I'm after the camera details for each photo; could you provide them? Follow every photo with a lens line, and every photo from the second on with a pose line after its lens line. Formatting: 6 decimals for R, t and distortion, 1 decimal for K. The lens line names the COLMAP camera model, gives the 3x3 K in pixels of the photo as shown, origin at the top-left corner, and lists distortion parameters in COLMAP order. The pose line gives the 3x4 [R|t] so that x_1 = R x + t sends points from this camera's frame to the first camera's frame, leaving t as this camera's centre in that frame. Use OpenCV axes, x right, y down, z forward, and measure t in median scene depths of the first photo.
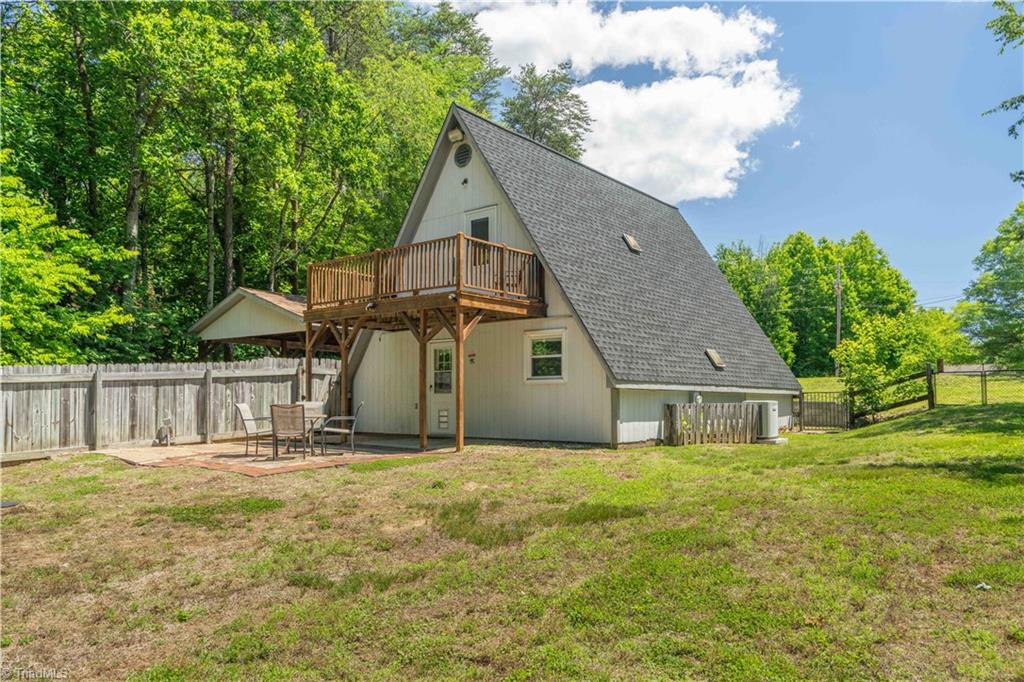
lens RADIAL K [[708.0, 0, 526.3], [0, 708.0, 380.8], [0, 0, 1]] dist [-0.006000, -0.001718]
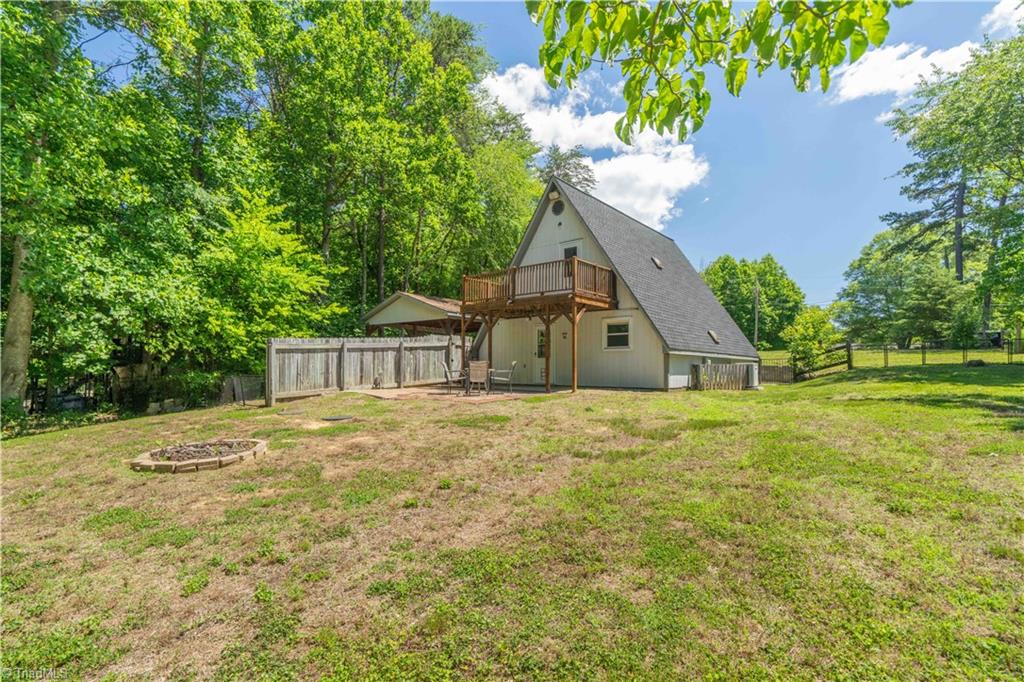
lens RADIAL K [[479.4, 0, 511.7], [0, 479.4, 348.9], [0, 0, 1]] dist [-0.014947, -0.000306]
pose [[0.999612, 0.003295, -0.027661, -0.158465], [-0.003649, 0.999912, -0.012755, 0.011987], [0.027616, 0.012851, 0.999536, -0.071061]]
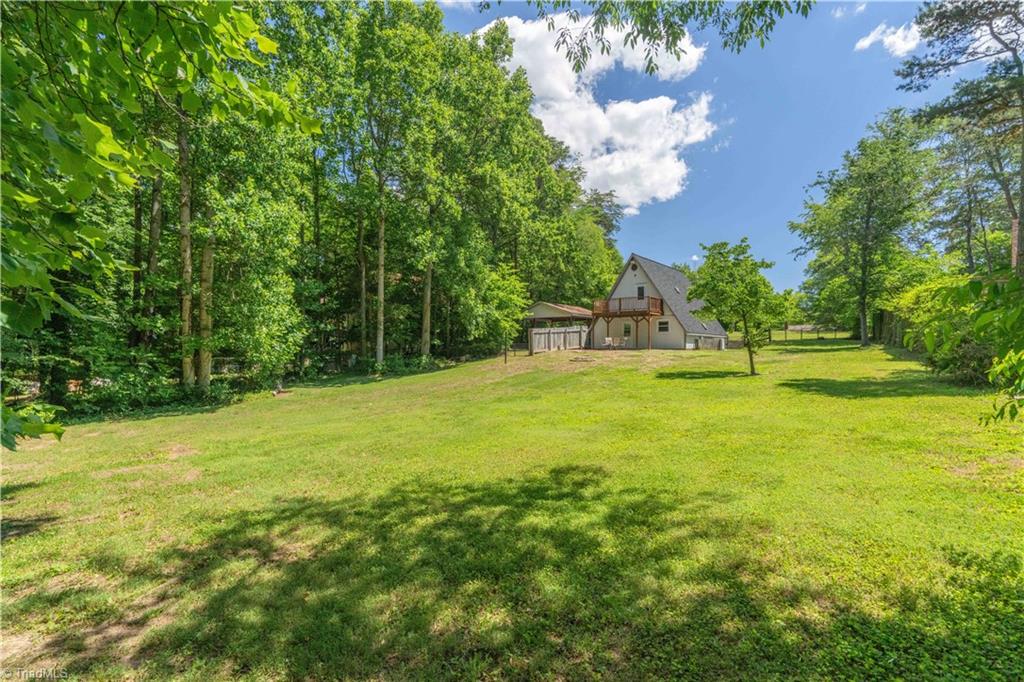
lens RADIAL K [[479.4, 0, 515.3], [0, 479.4, 336.8], [0, 0, 1]] dist [-0.014947, -0.000306]
pose [[0.999998, 0.001176, -0.001309, -0.650877], [-0.001168, 0.999981, 0.006057, 0.006653], [0.001316, -0.006055, 0.999981, -1.312079]]
